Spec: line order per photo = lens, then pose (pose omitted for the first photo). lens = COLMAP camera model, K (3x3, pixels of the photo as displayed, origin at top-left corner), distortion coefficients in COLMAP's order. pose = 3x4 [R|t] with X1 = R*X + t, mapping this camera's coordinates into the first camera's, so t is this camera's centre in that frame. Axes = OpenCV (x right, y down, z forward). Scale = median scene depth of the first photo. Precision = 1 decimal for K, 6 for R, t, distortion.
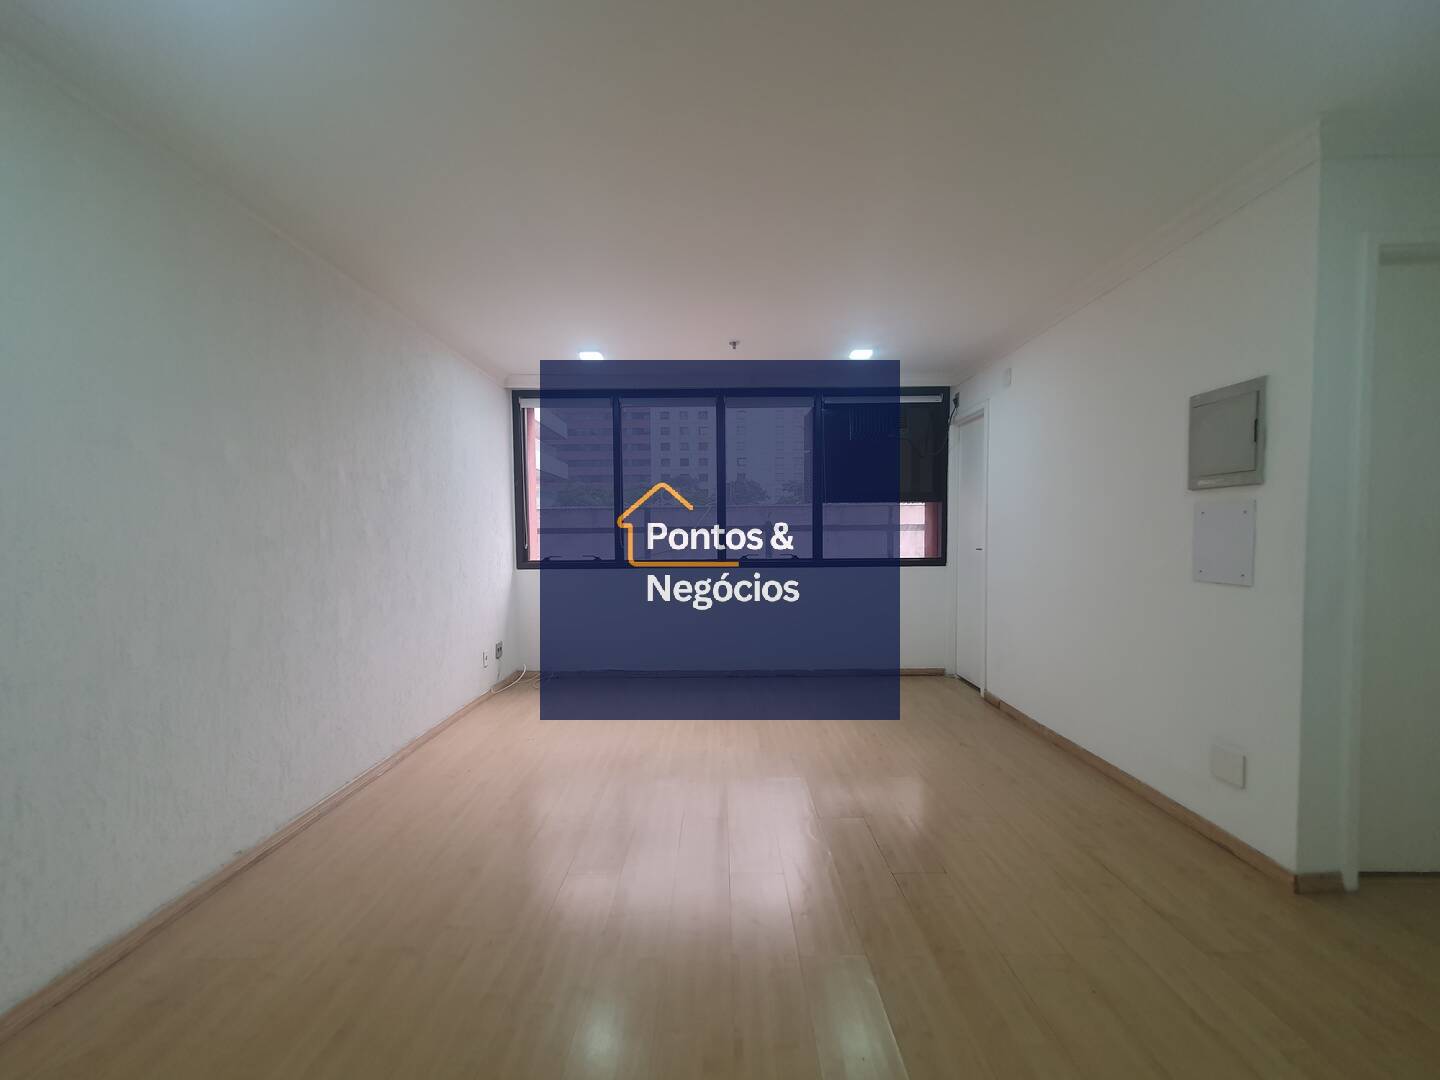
lens RADIAL K [[569.4, 0, 711.6], [0, 569.4, 540.7], [0, 0, 1]] dist [0.002750, 0.000661]
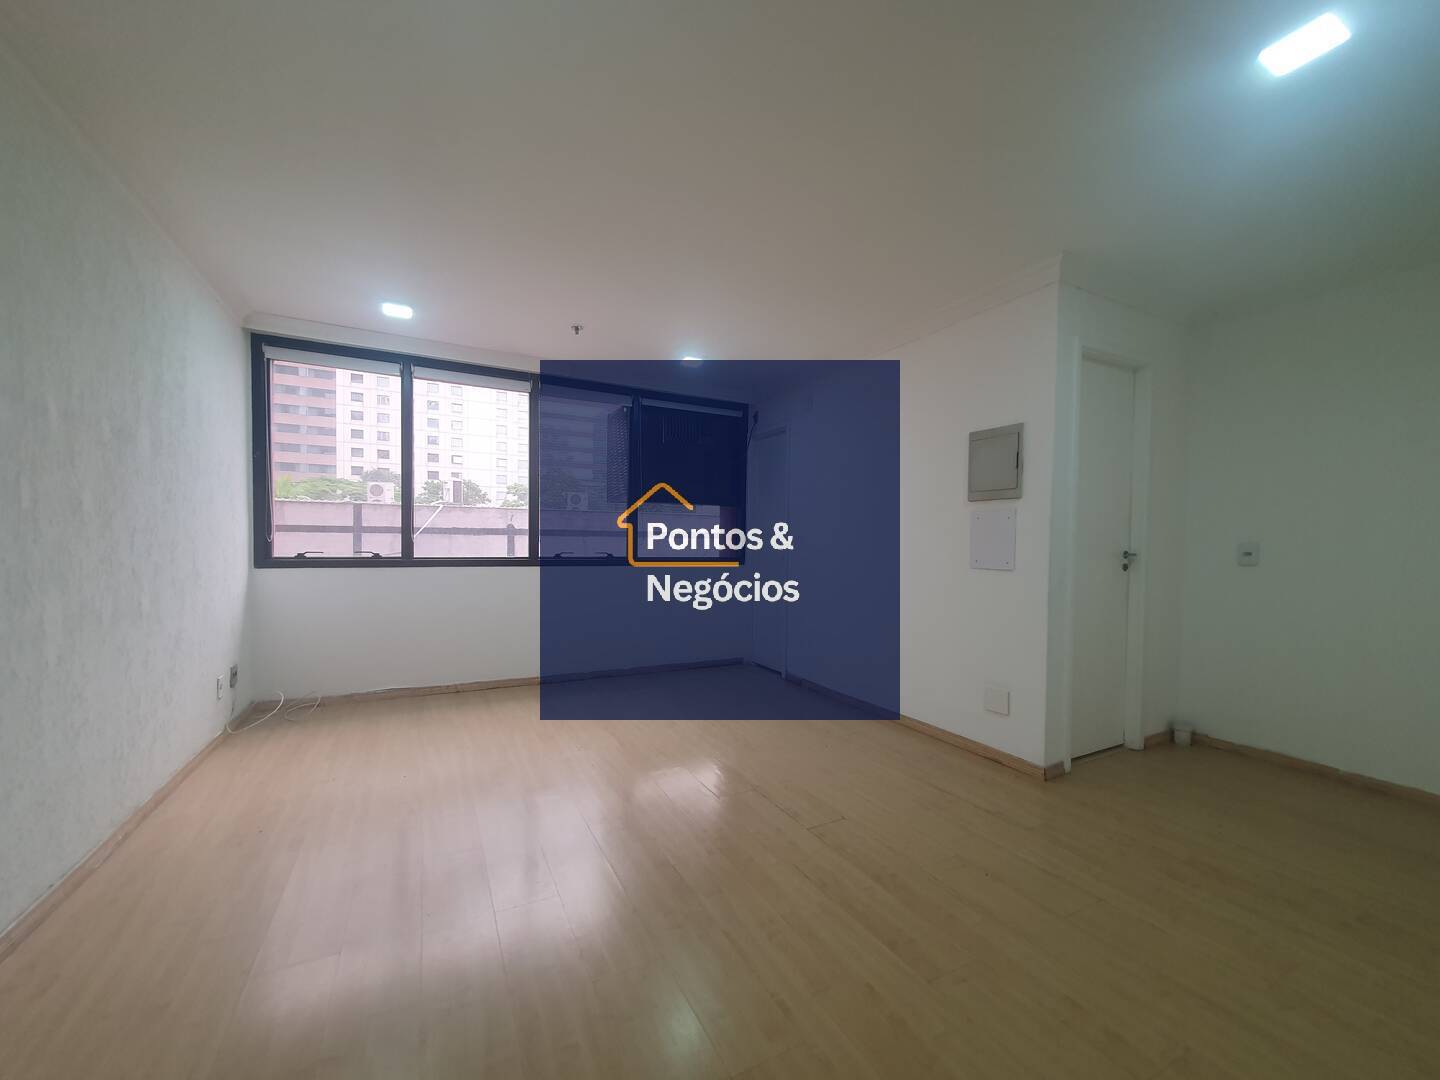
lens RADIAL K [[572.1, 0, 720.0], [0, 572.1, 540.0], [0, 0, 1]] dist [0.002342, 0.000485]
pose [[0.885561, 0.021363, 0.464031, -0.275602], [-0.014802, 0.999732, -0.017777, 0.031475], [-0.464287, 0.008874, 0.885640, 0.065059]]
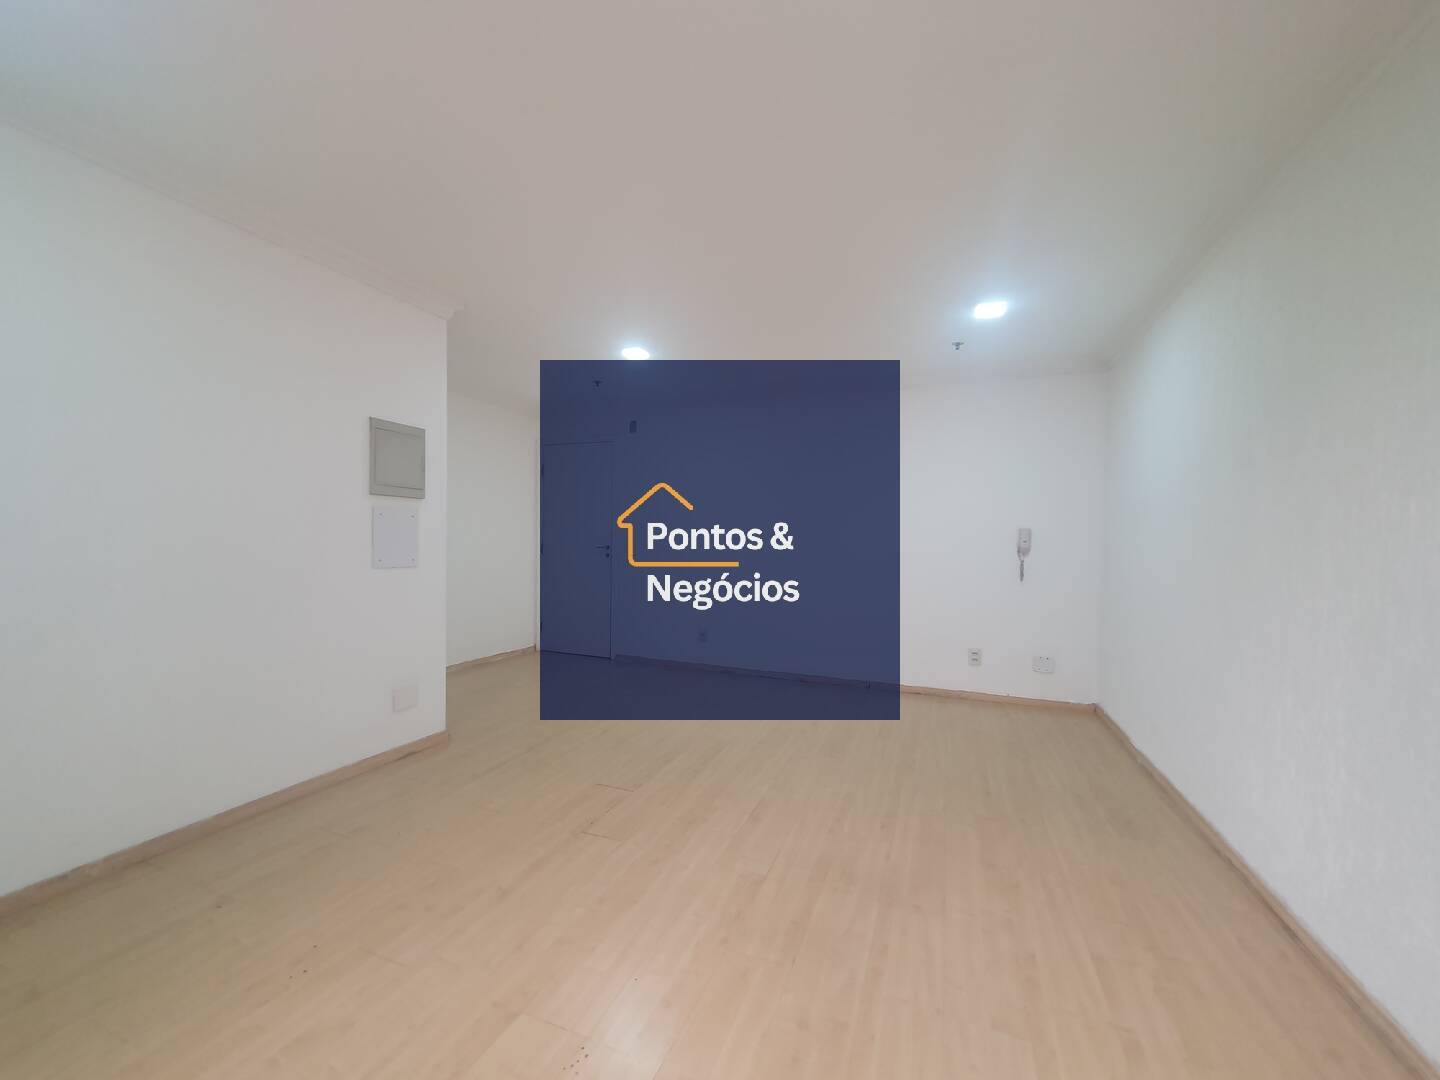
lens RADIAL K [[572.1, 0, 720.0], [0, 572.1, 540.0], [0, 0, 1]] dist [0.002342, 0.000485]
pose [[-0.930417, -0.007461, 0.366425, -0.261616], [-0.003076, 0.999917, 0.012548, -0.008370], [-0.366489, 0.010548, -0.930363, 1.623628]]
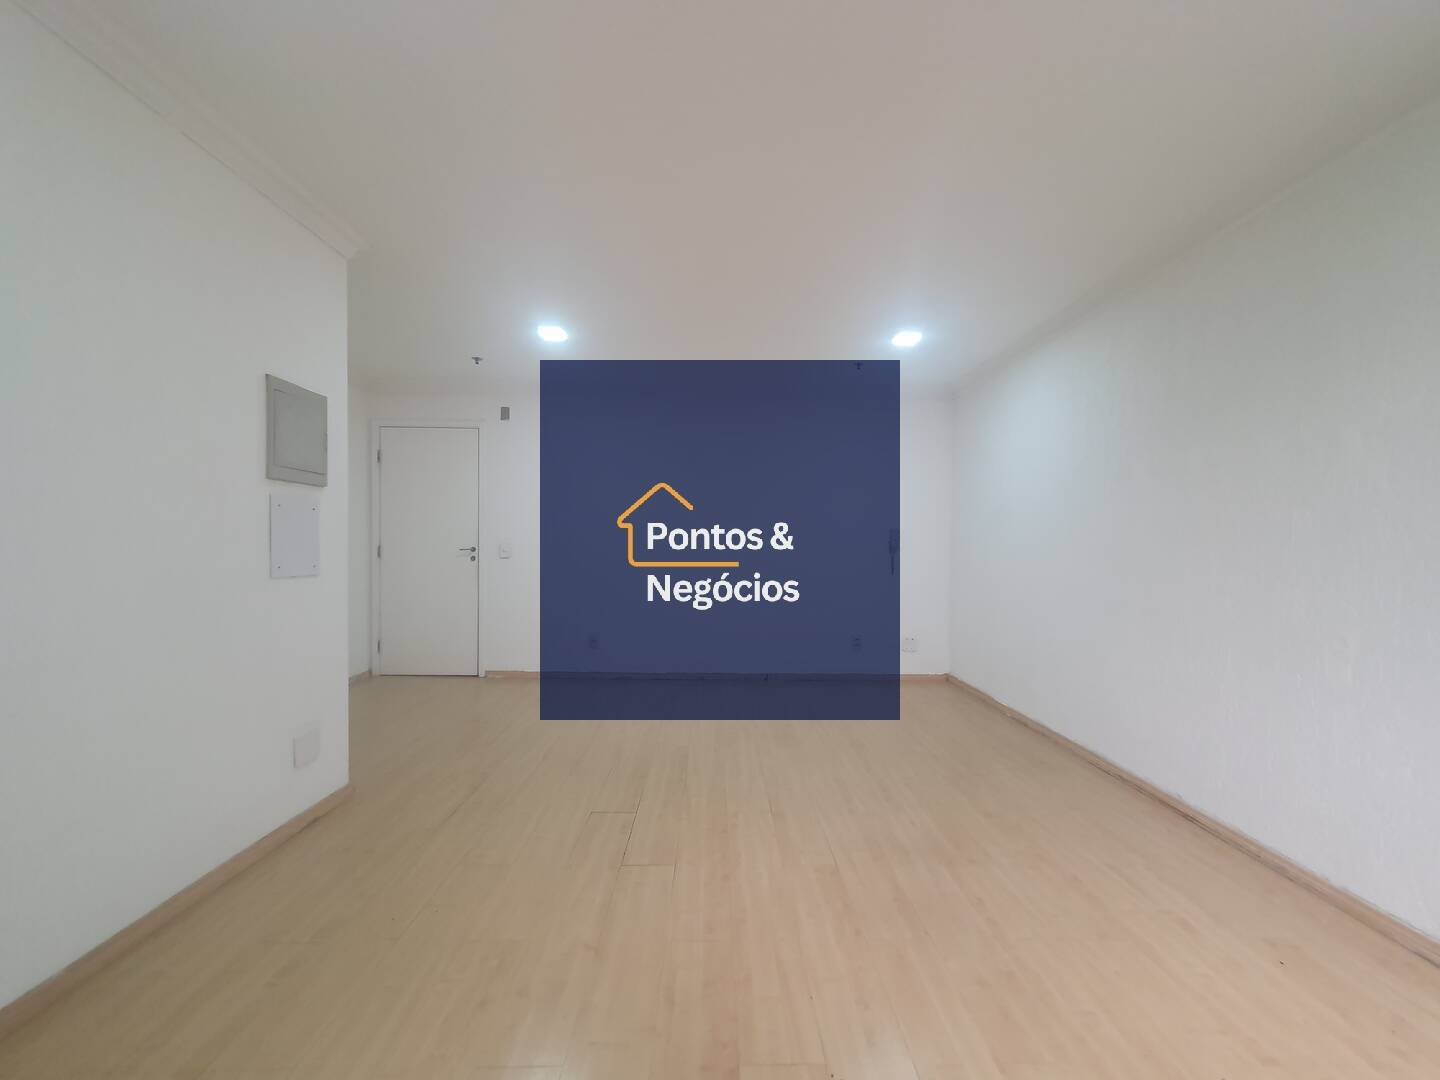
lens RADIAL K [[572.9, 0, 715.3], [0, 572.9, 542.1], [0, 0, 1]] dist [-0.000447, 0.000182]
pose [[-0.999837, -0.001744, -0.017977, 0.131765], [-0.001972, 0.999918, 0.012635, -0.001650], [0.017954, 0.012668, -0.999759, 1.668616]]
